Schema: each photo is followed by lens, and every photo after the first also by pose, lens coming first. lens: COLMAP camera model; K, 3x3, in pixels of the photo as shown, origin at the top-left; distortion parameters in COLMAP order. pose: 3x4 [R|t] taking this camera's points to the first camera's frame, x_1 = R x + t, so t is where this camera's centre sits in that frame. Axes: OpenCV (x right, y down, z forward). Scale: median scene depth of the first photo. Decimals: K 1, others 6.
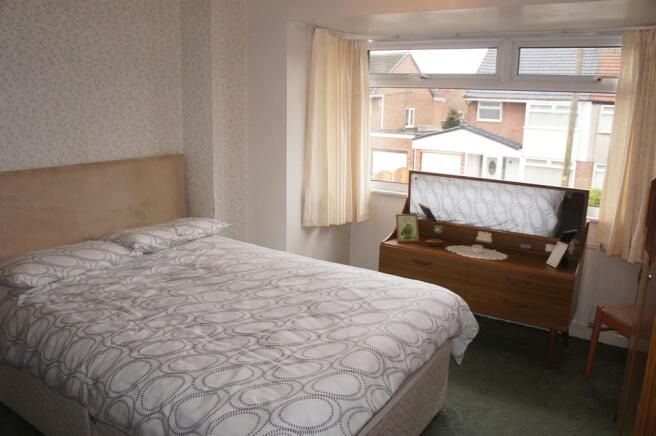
lens RADIAL K [[510.2, 0, 325.0], [0, 510.2, 209.4], [0, 0, 1]] dist [-0.192817, 0.140898]
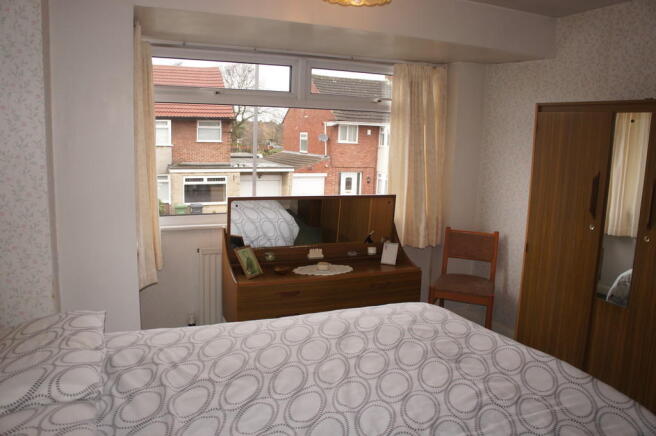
lens RADIAL K [[510.2, 0, 325.0], [0, 510.2, 209.4], [0, 0, 1]] dist [-0.192817, 0.140898]
pose [[0.560245, -0.128556, 0.818290, -0.563350], [0.151539, 0.987118, 0.051327, -0.093447], [-0.814347, 0.095247, 0.572509, 0.438974]]
